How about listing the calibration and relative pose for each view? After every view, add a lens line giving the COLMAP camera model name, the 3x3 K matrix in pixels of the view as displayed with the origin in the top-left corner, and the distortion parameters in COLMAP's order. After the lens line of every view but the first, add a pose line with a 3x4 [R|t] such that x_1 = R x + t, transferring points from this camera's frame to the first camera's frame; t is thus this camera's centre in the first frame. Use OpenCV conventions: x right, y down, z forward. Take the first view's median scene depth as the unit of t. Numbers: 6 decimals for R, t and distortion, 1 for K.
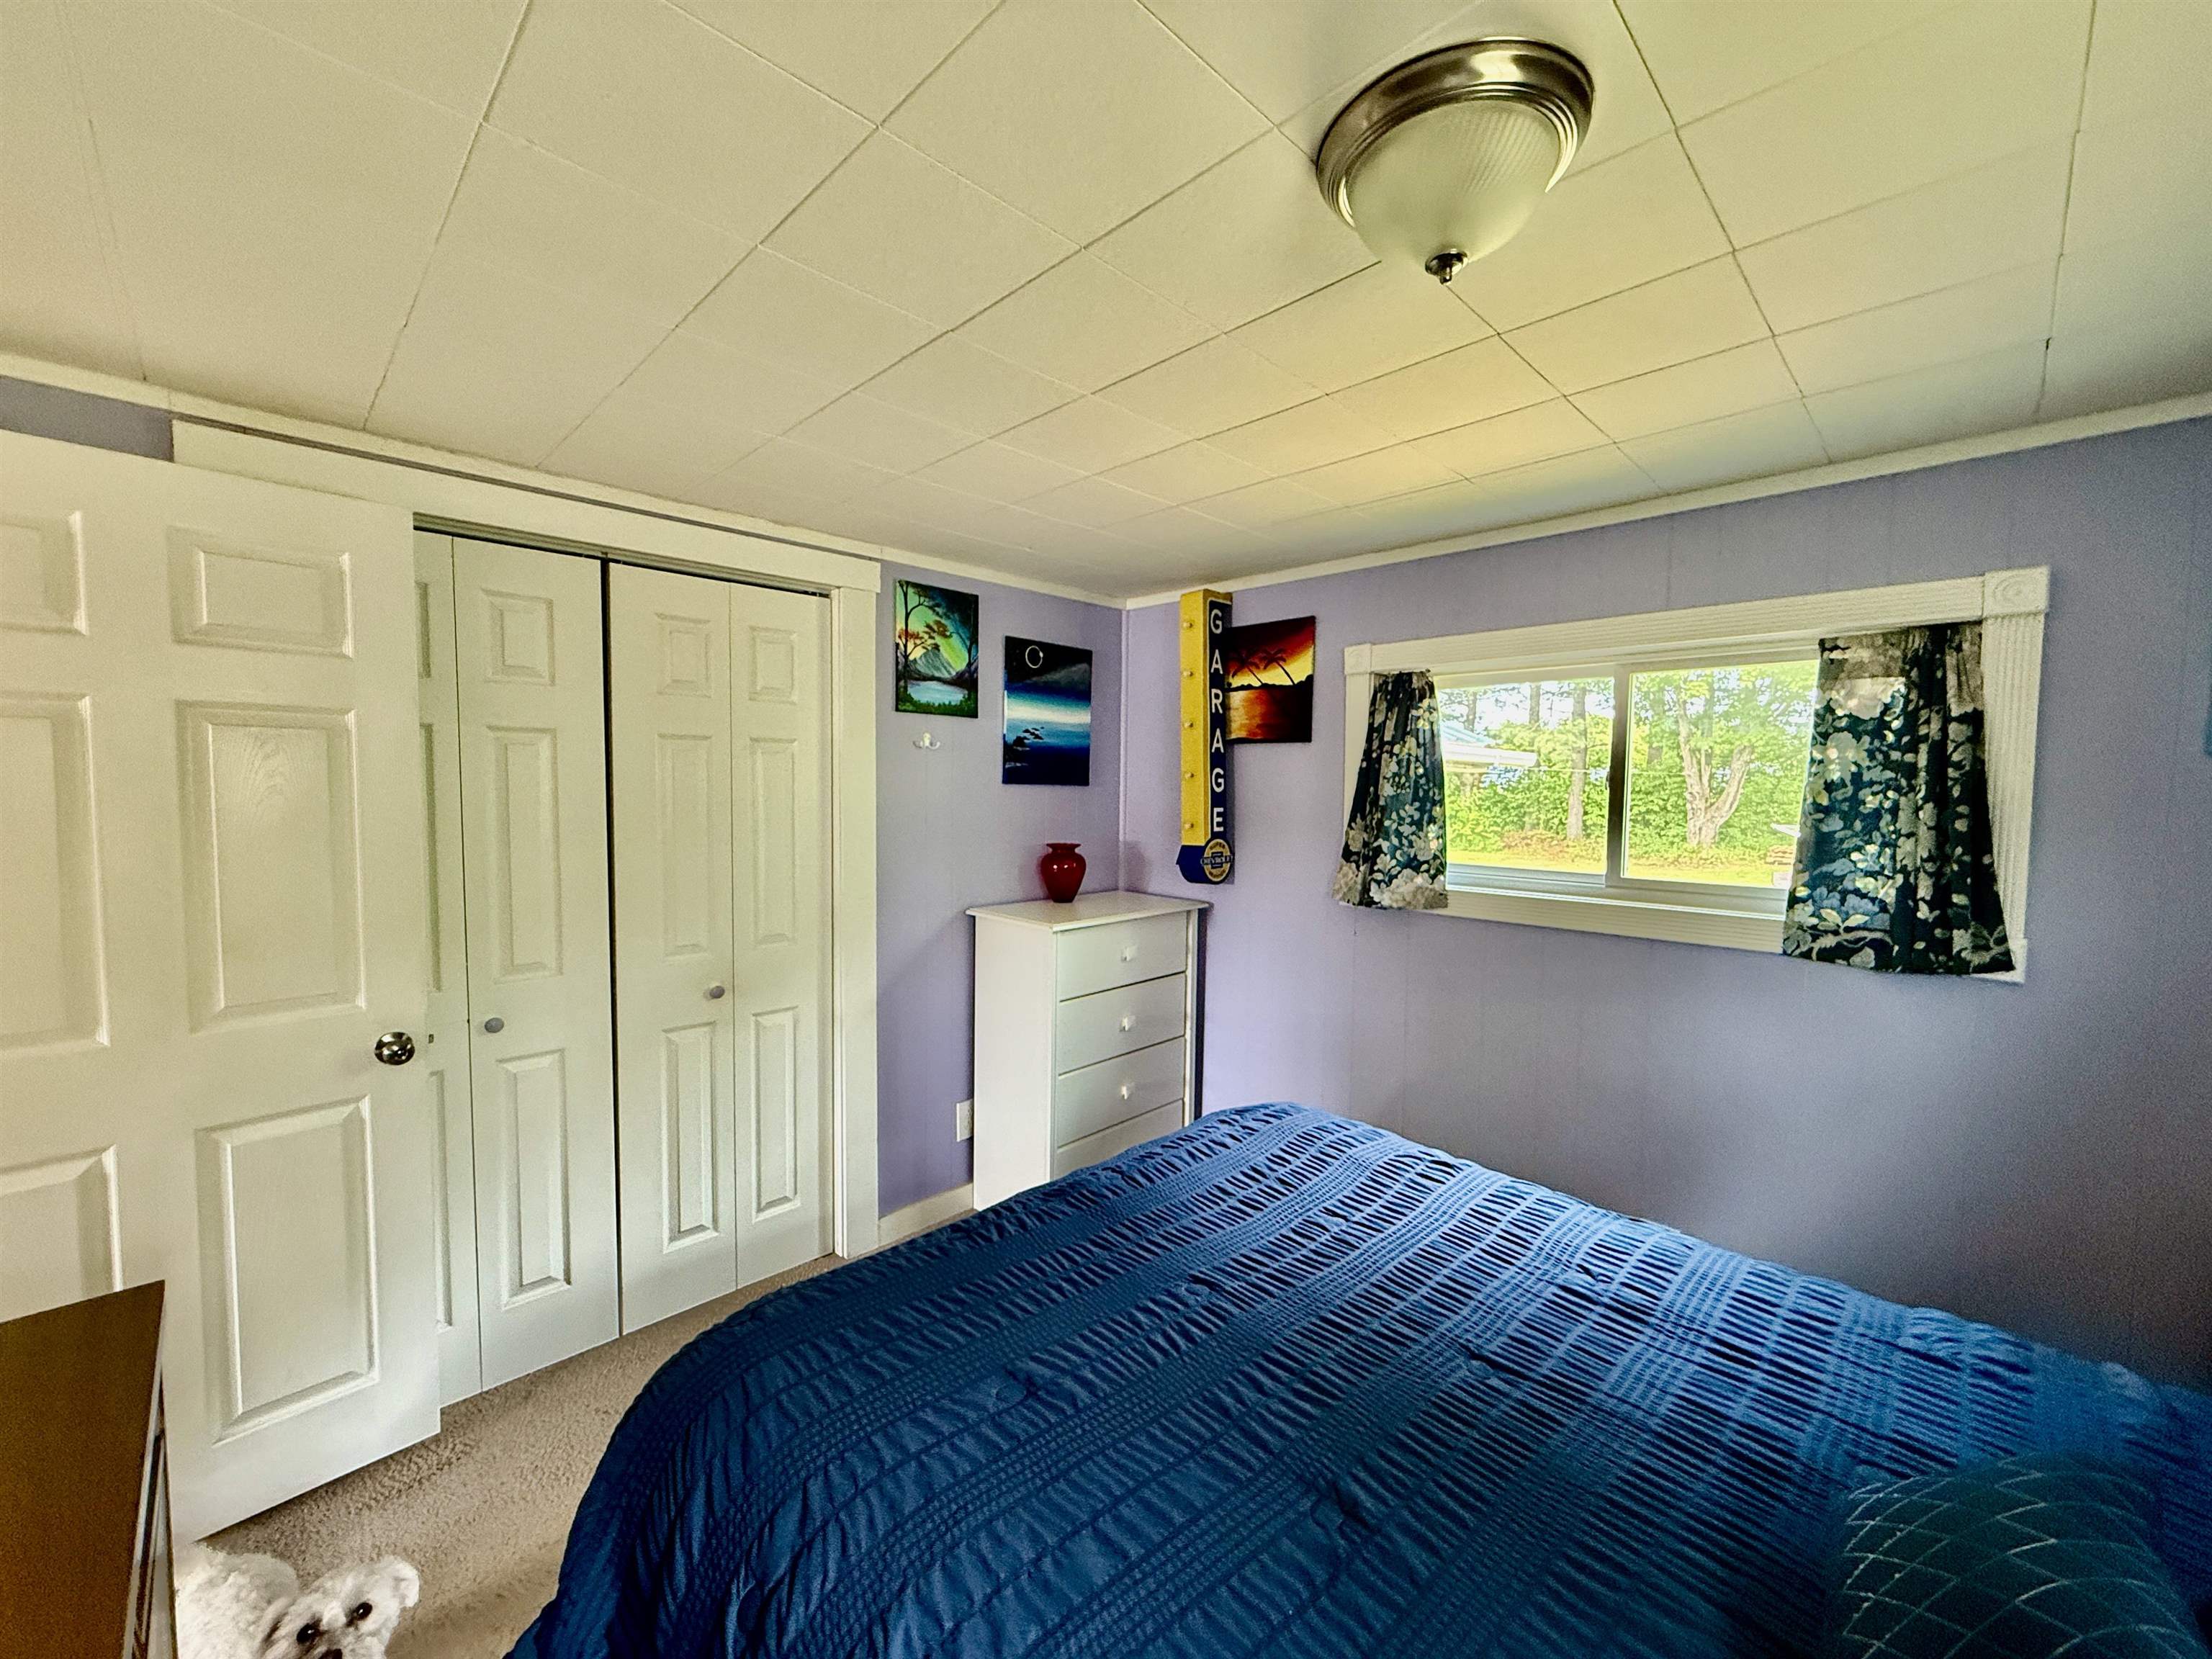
lens RADIAL K [[881.9, 0, 1101.6], [0, 881.9, 832.3], [0, 0, 1]] dist [0.001120, 0.000587]
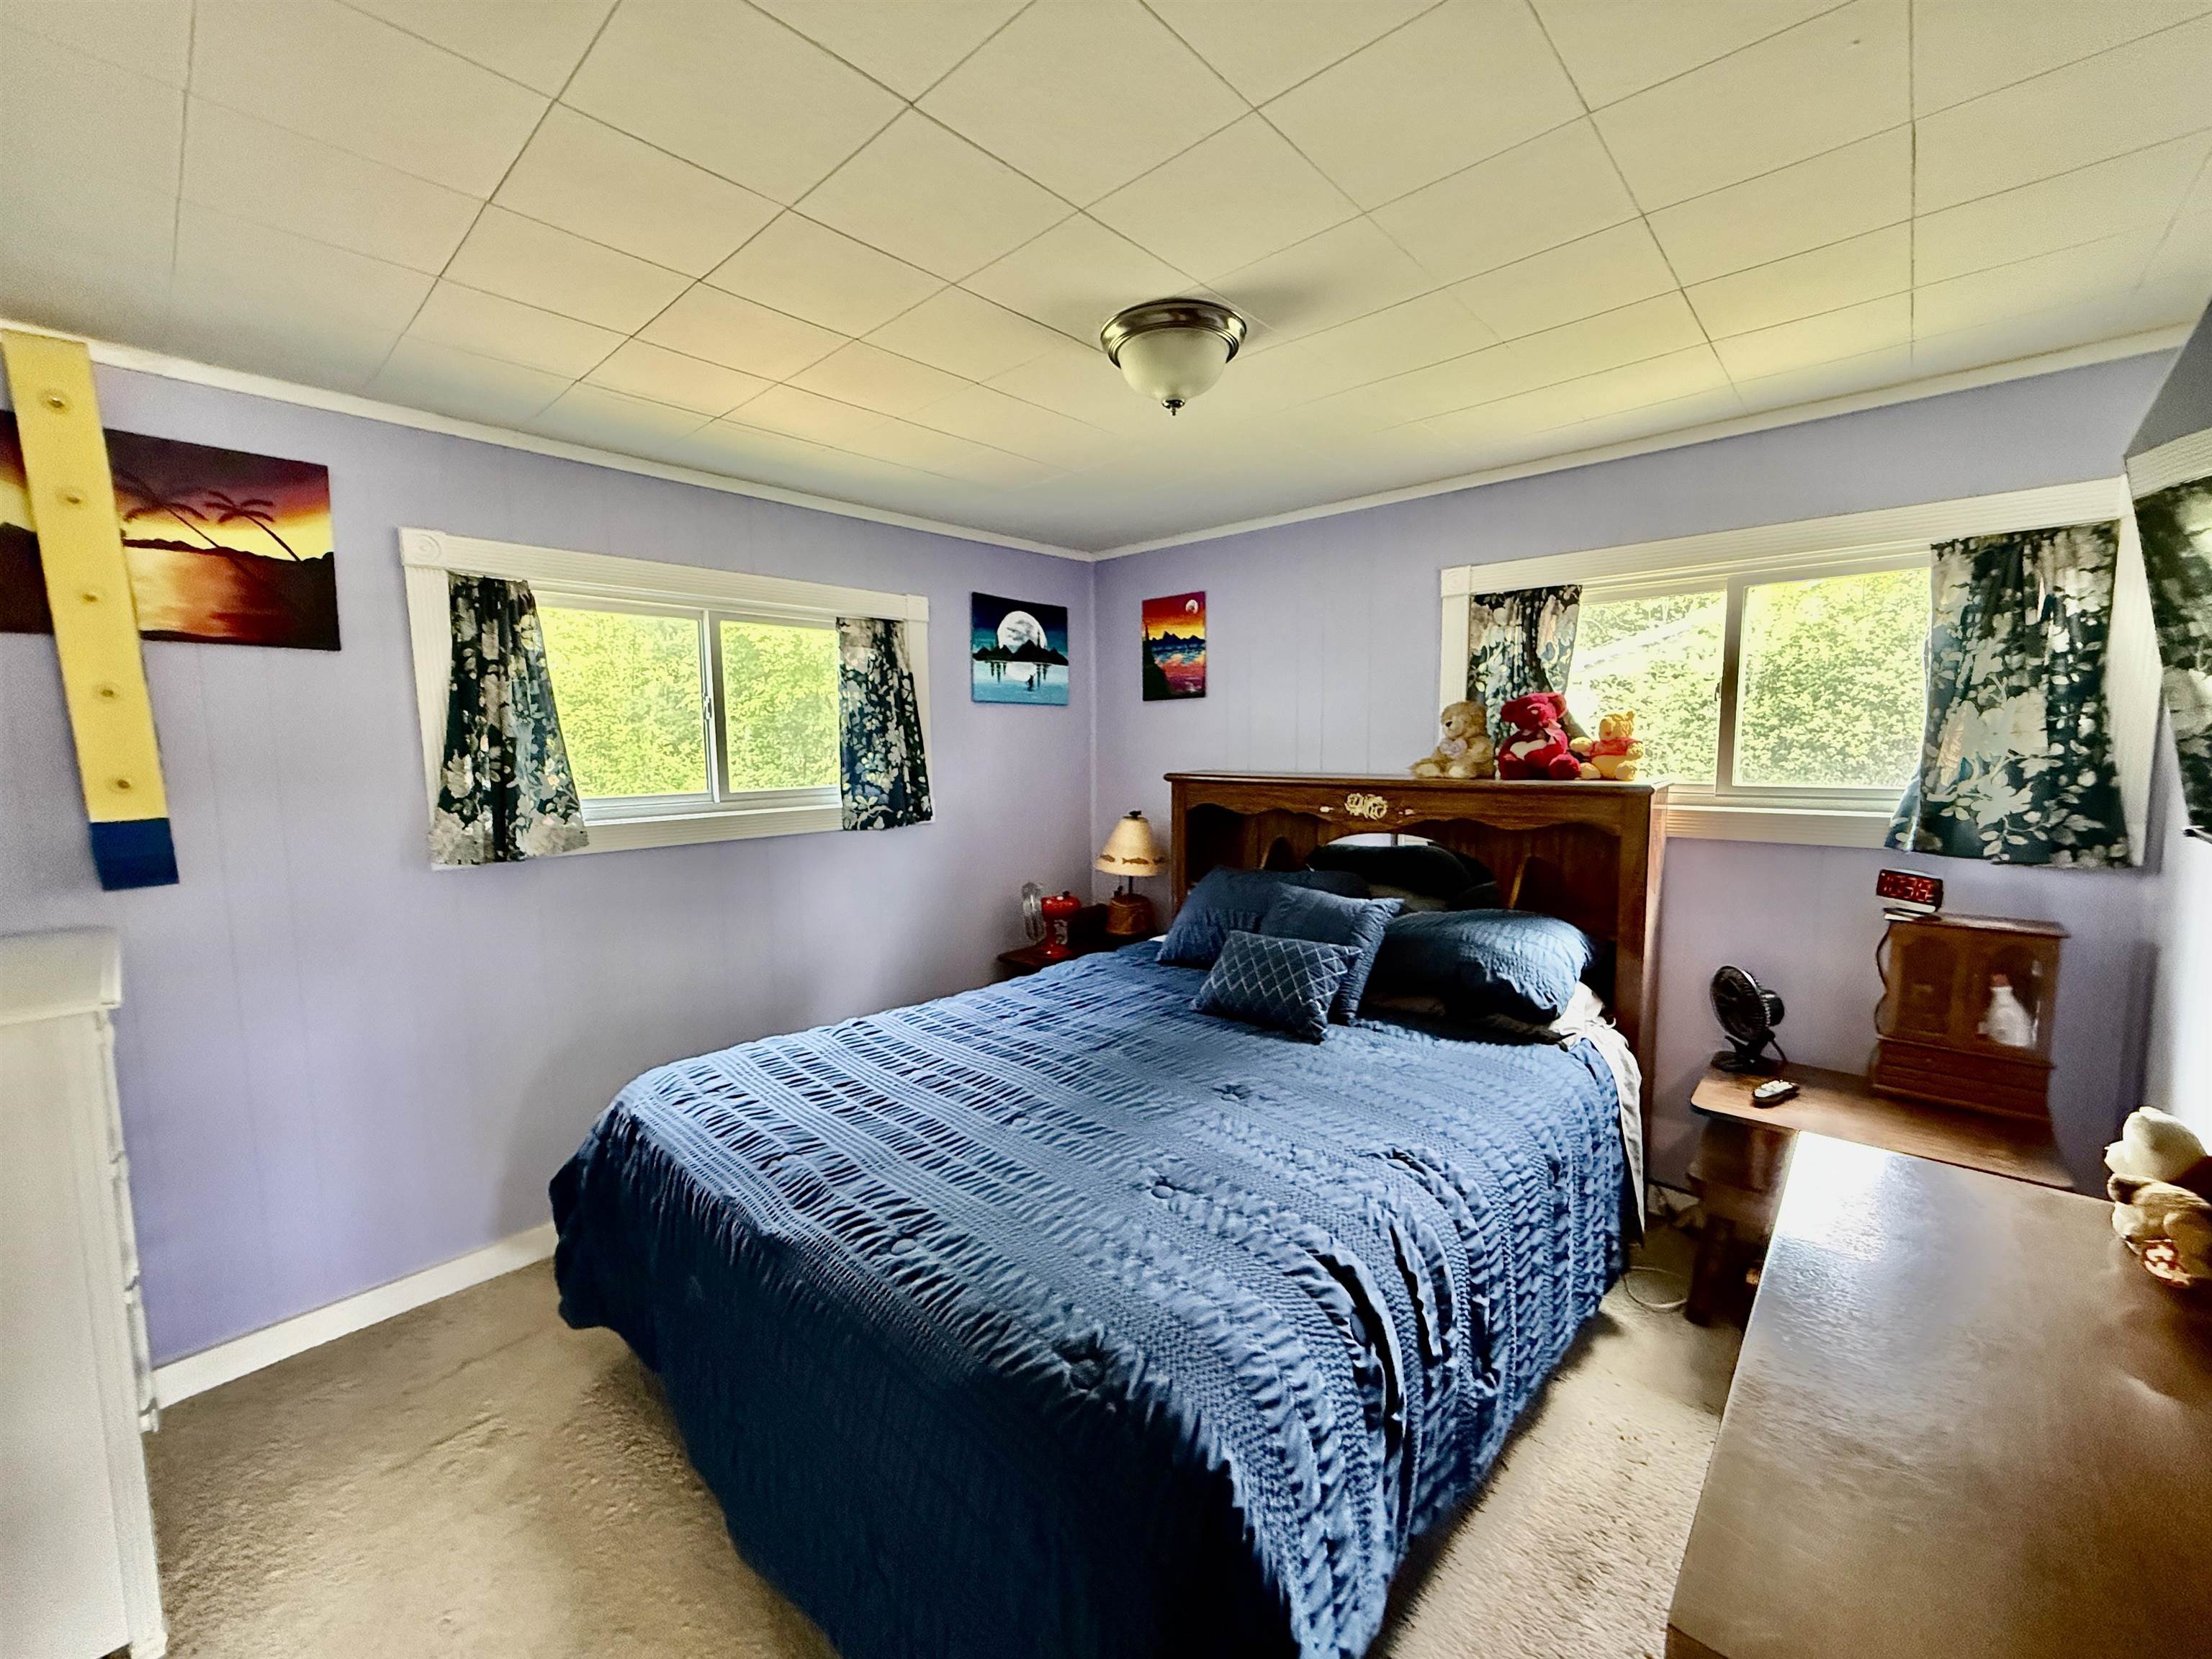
lens RADIAL K [[881.9, 0, 1101.6], [0, 881.9, 832.3], [0, 0, 1]] dist [0.001120, 0.000587]
pose [[-0.052579, -0.115349, 0.991933, -0.746140], [0.064966, 0.990807, 0.118662, -0.005674], [-0.996501, 0.070681, -0.044601, 0.654802]]
